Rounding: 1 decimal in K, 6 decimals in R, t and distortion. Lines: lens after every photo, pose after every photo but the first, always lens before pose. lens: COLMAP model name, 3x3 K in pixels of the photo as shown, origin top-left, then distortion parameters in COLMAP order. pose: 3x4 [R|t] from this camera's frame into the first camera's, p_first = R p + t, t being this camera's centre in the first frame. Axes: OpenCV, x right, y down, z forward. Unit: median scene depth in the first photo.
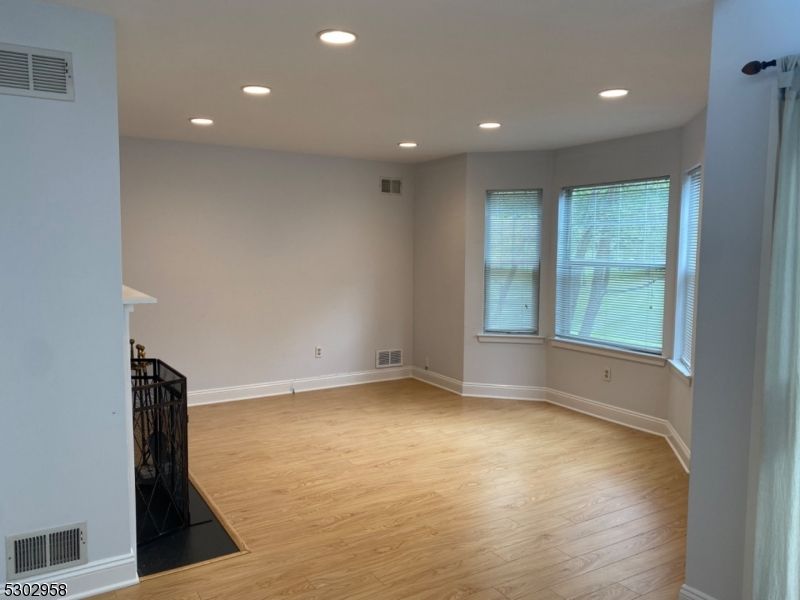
lens RADIAL K [[615.5, 0, 400.0], [0, 615.5, 300.0], [0, 0, 1]] dist [0.034457, 0.001519]
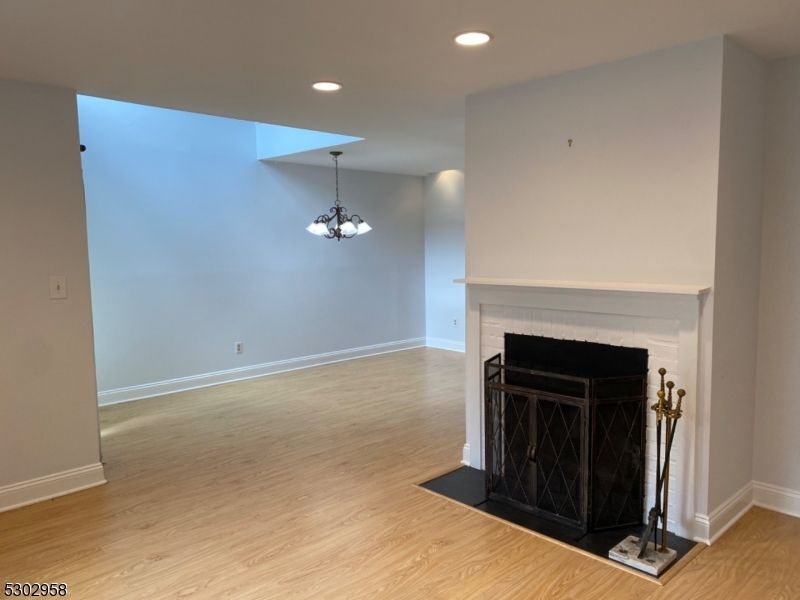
lens RADIAL K [[606.0, 0, 396.7], [0, 606.0, 293.4], [0, 0, 1]] dist [0.001656, -0.000379]
pose [[-0.978224, 0.023356, -0.206234, 0.022070], [-0.012139, 0.985510, 0.169183, -0.141132], [0.207197, 0.168003, -0.963766, 1.607350]]
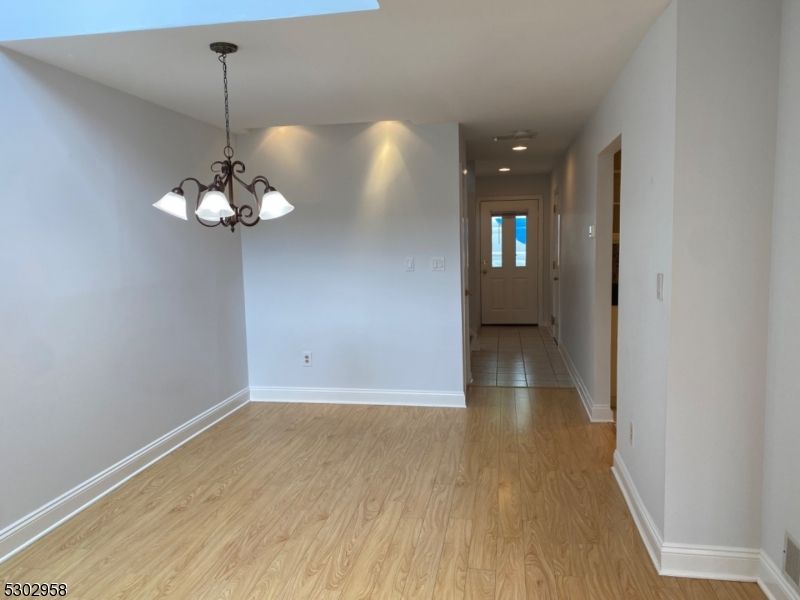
lens RADIAL K [[618.3, 0, 389.1], [0, 618.3, 286.5], [0, 0, 1]] dist [0.048728, -0.070010]
pose [[-0.676717, 0.068086, -0.733089, 0.286747], [-0.046120, 0.989839, 0.134506, -0.052387], [0.734798, 0.124832, -0.666700, 0.704871]]
